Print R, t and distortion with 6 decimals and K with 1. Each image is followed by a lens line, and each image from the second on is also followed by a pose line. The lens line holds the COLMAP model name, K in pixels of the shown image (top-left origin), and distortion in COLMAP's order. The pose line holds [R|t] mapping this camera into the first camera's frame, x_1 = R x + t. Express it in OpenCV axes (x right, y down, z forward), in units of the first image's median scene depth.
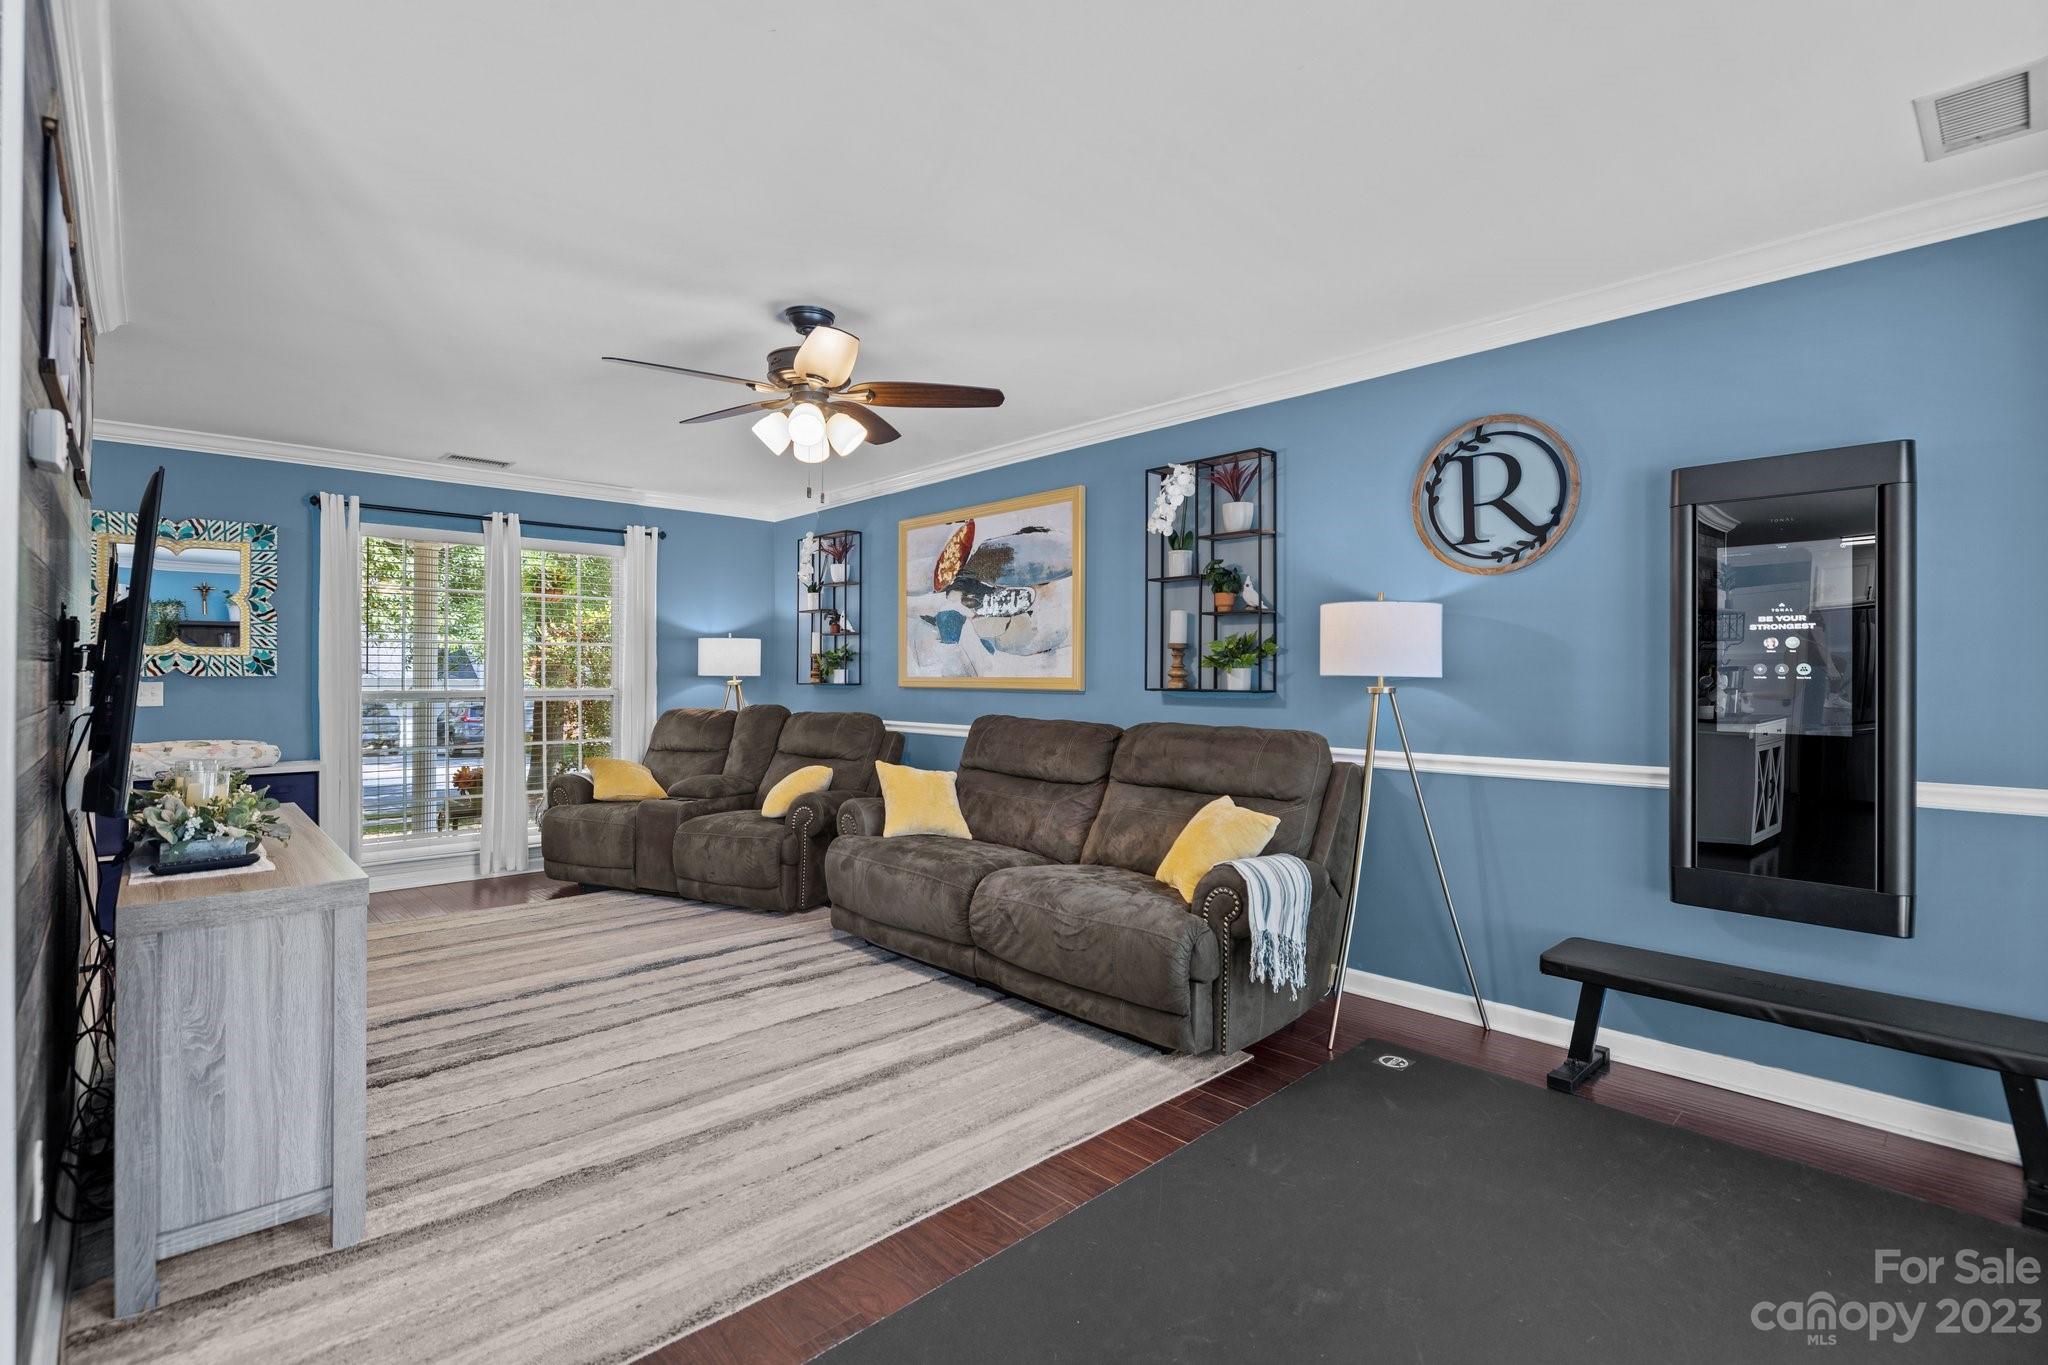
lens RADIAL K [[946.4, 0, 1018.6], [0, 946.4, 673.9], [0, 0, 1]] dist [-0.010423, 0.000717]
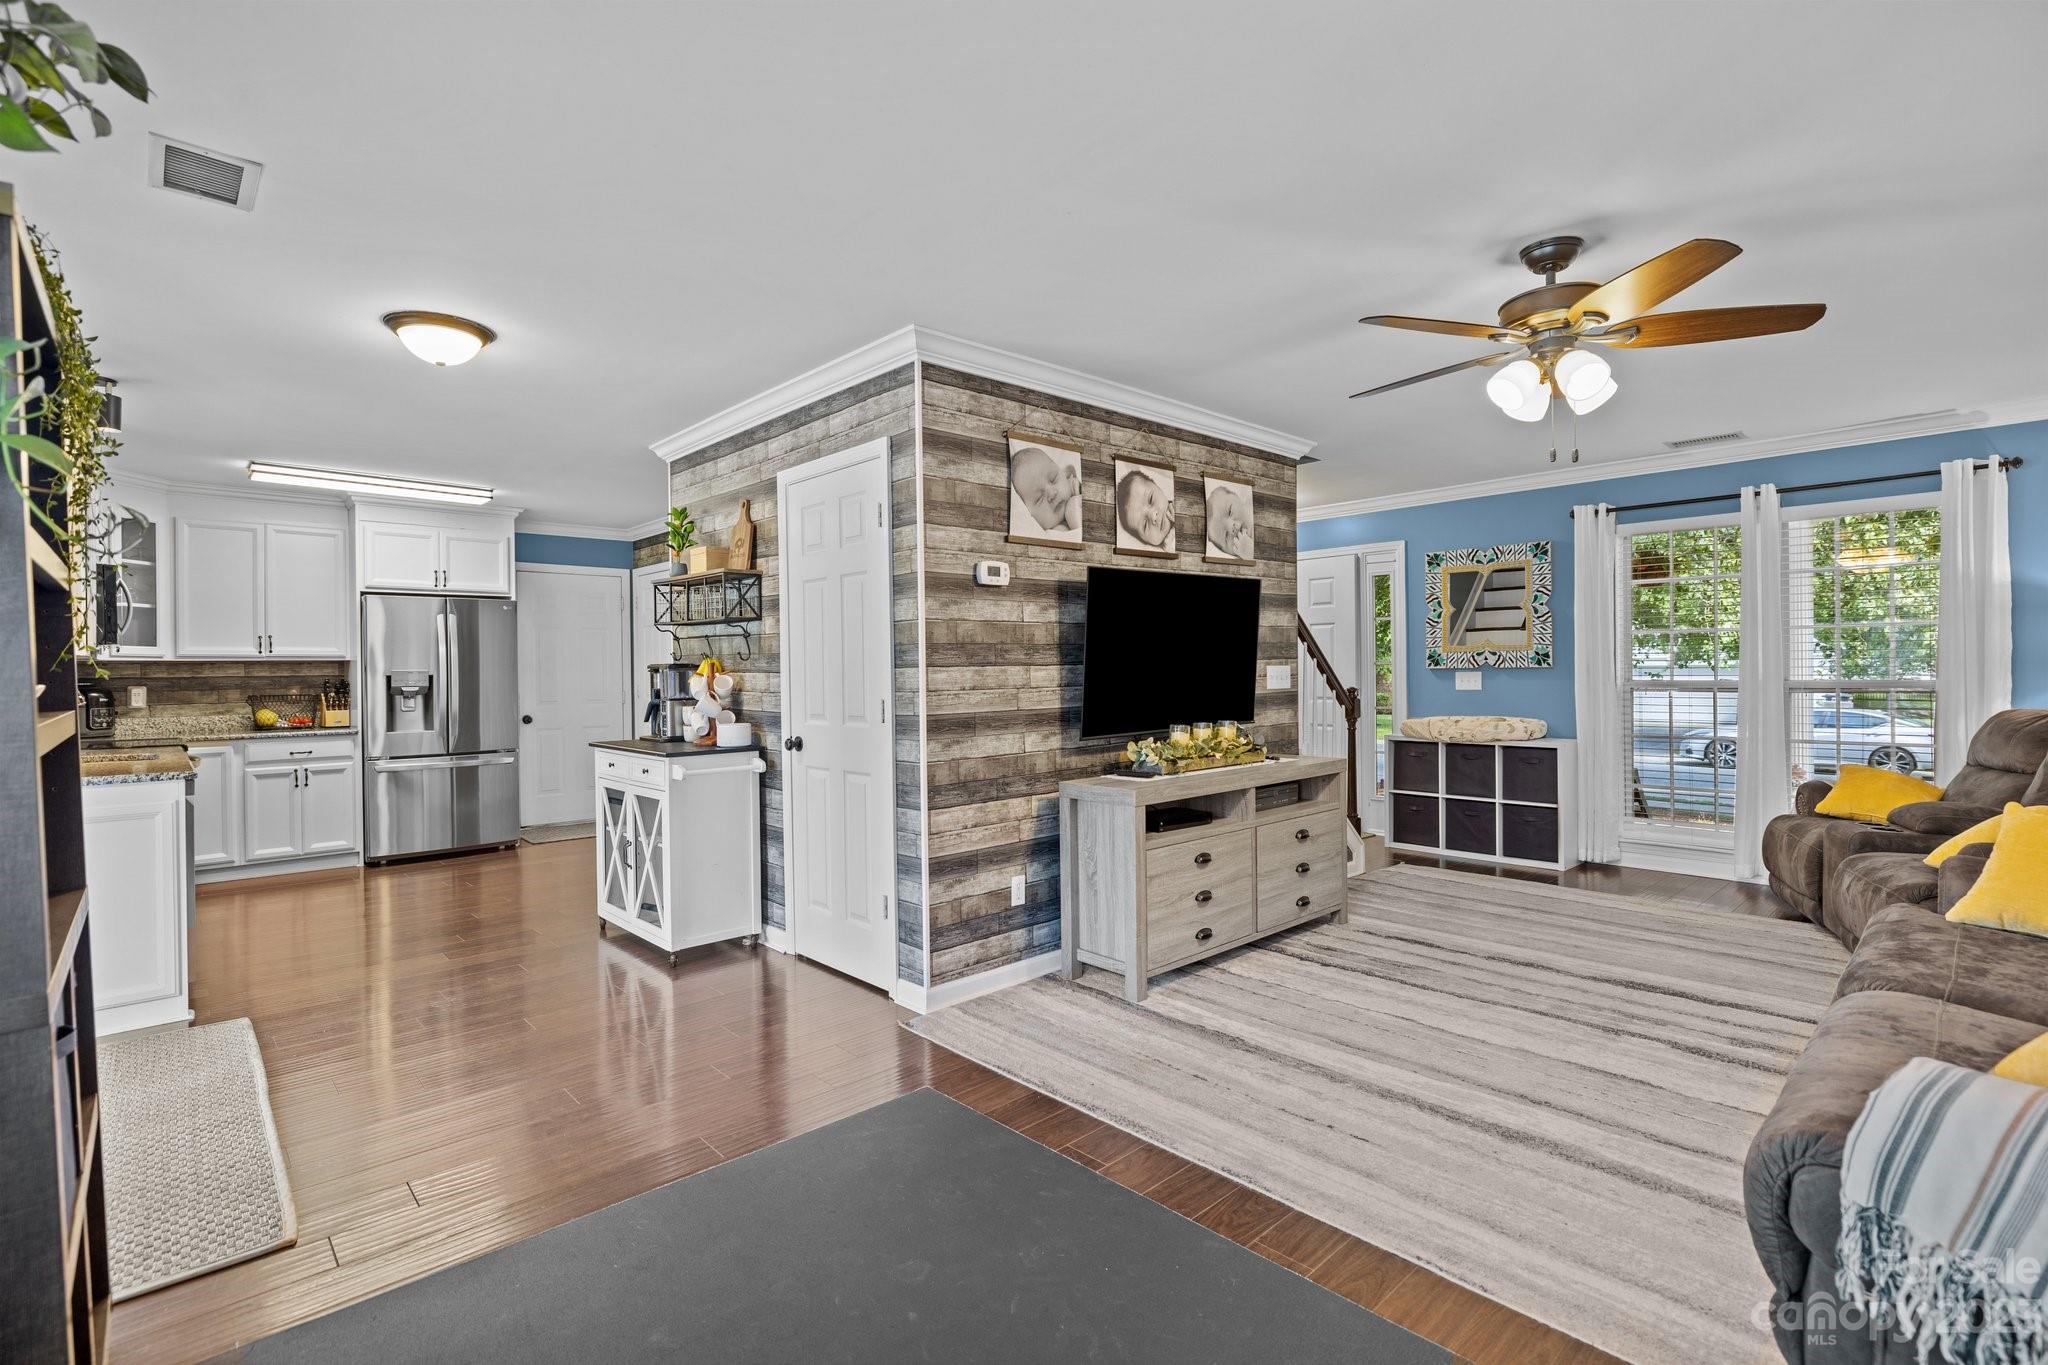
lens RADIAL K [[946.4, 0, 1023.8], [0, 946.4, 676.7], [0, 0, 1]] dist [-0.010423, 0.000717]
pose [[-0.010002, 0.005363, -0.999936, 0.709113], [0.012160, 0.999912, 0.005241, 0.000820], [0.999876, -0.012106, -0.010066, 0.574060]]
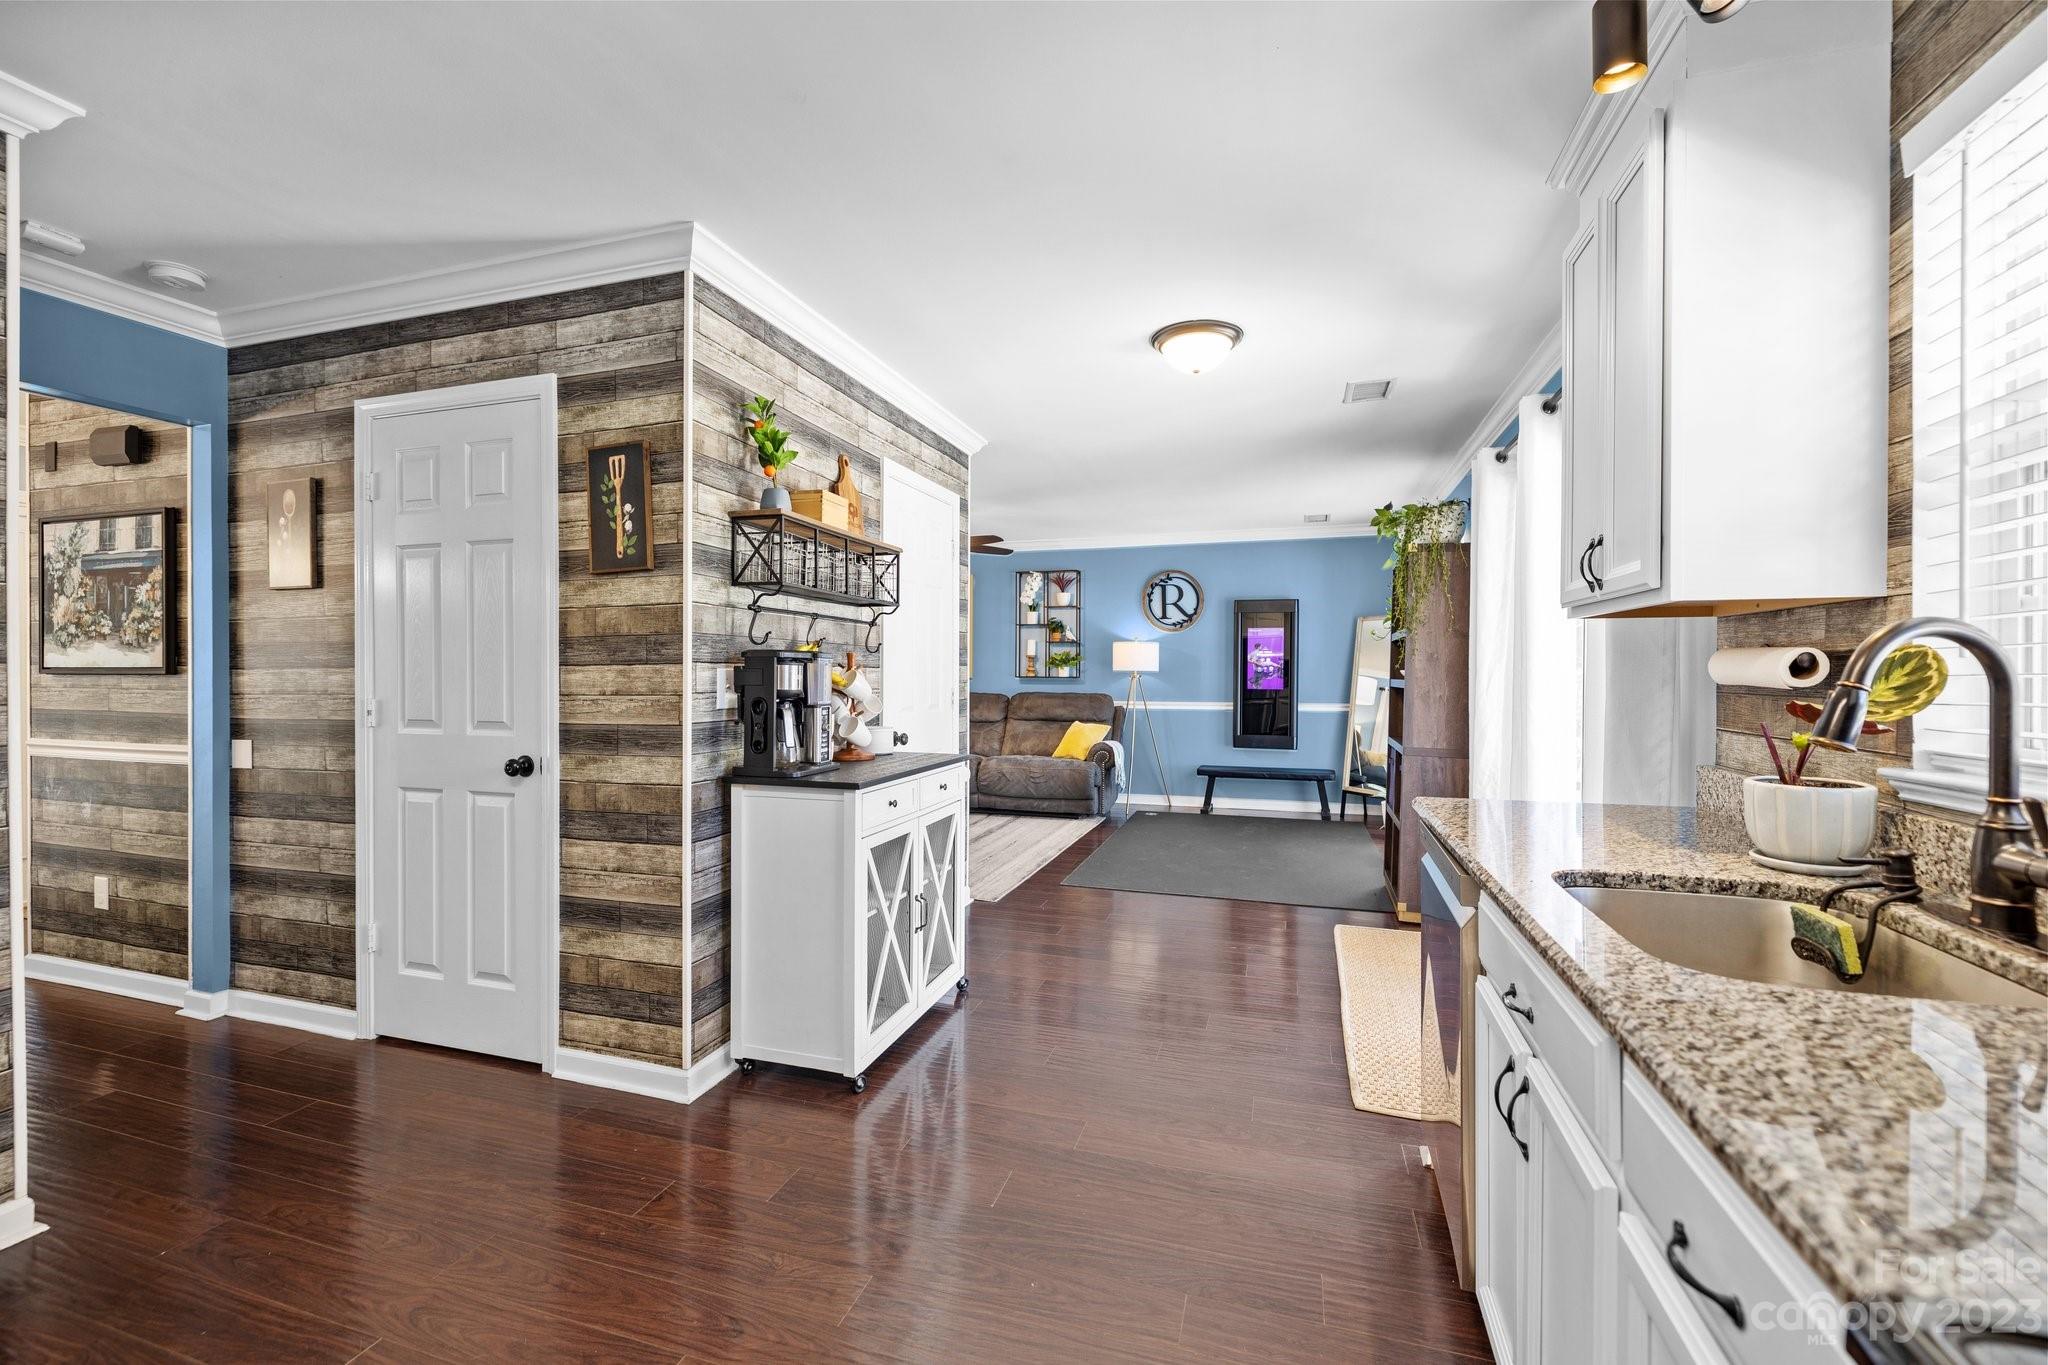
lens RADIAL K [[861.8, 0, 1026.7], [0, 861.8, 678.8], [0, 0, 1]] dist [0.000082, -0.000013]
pose [[0.873425, -0.005607, 0.486927, -0.783999], [-0.000232, 0.999929, 0.011930, -0.002695], [-0.486959, -0.010533, 0.873361, -0.685208]]
